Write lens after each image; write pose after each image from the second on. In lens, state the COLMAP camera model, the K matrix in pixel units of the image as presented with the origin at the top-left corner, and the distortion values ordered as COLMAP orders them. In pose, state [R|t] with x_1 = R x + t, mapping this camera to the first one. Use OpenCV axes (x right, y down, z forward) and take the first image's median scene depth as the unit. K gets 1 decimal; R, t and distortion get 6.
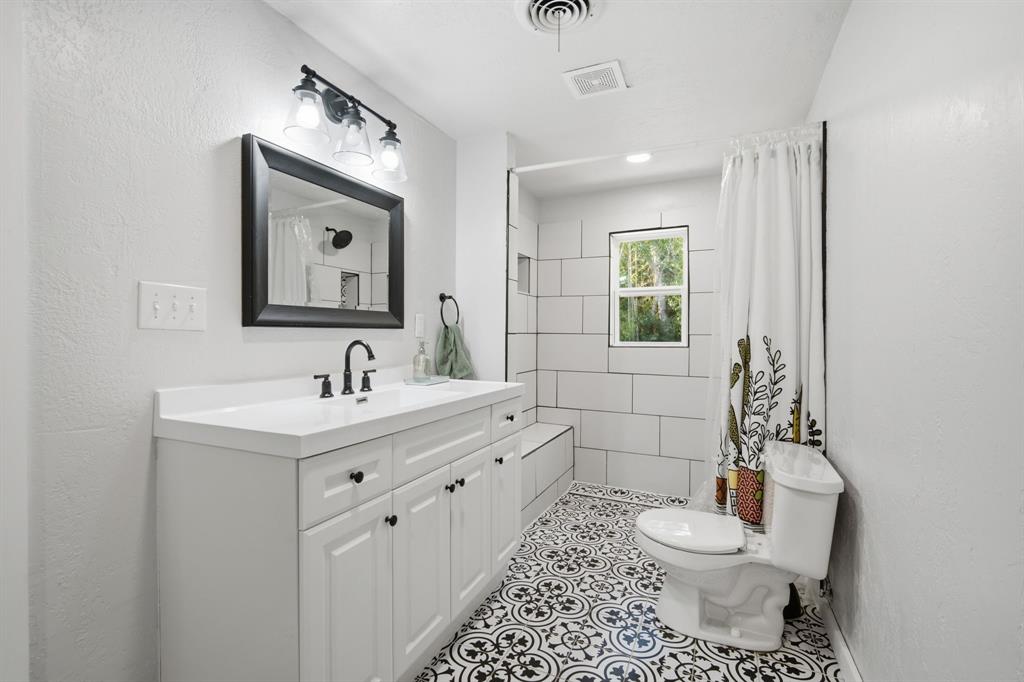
lens RADIAL K [[457.2, 0, 510.2], [0, 457.2, 336.2], [0, 0, 1]] dist [-0.001850, 0.003230]
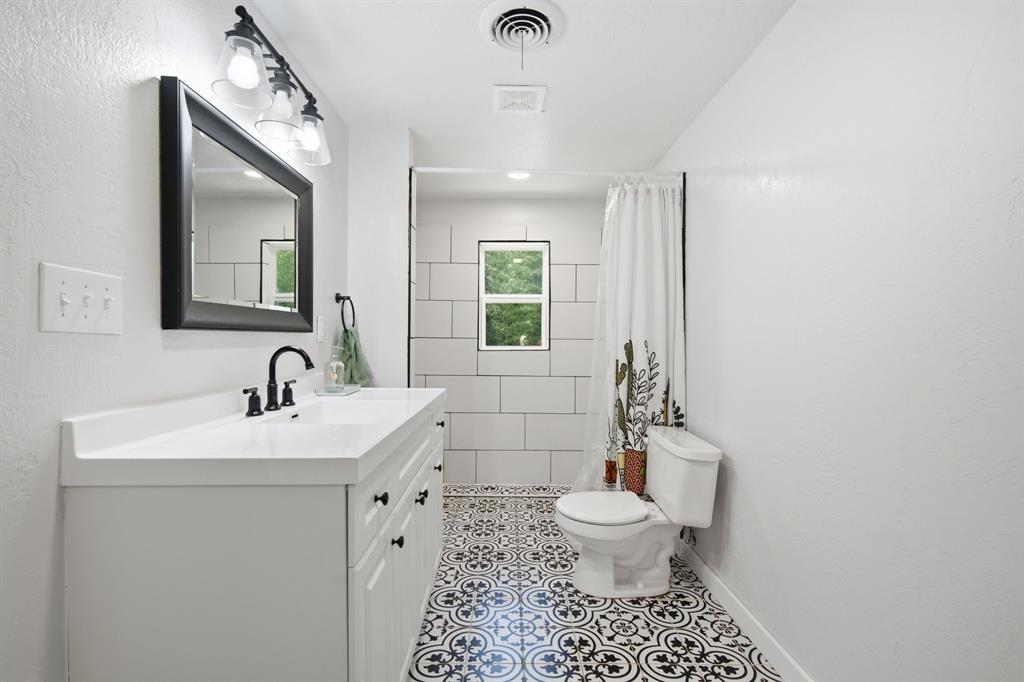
lens RADIAL K [[457.2, 0, 508.9], [0, 457.2, 343.6], [0, 0, 1]] dist [-0.001850, 0.003230]
pose [[0.905060, -0.003856, 0.425266, -0.329593], [0.000461, 0.999967, 0.008084, -0.002657], [-0.425283, -0.007121, 0.905032, 0.055858]]
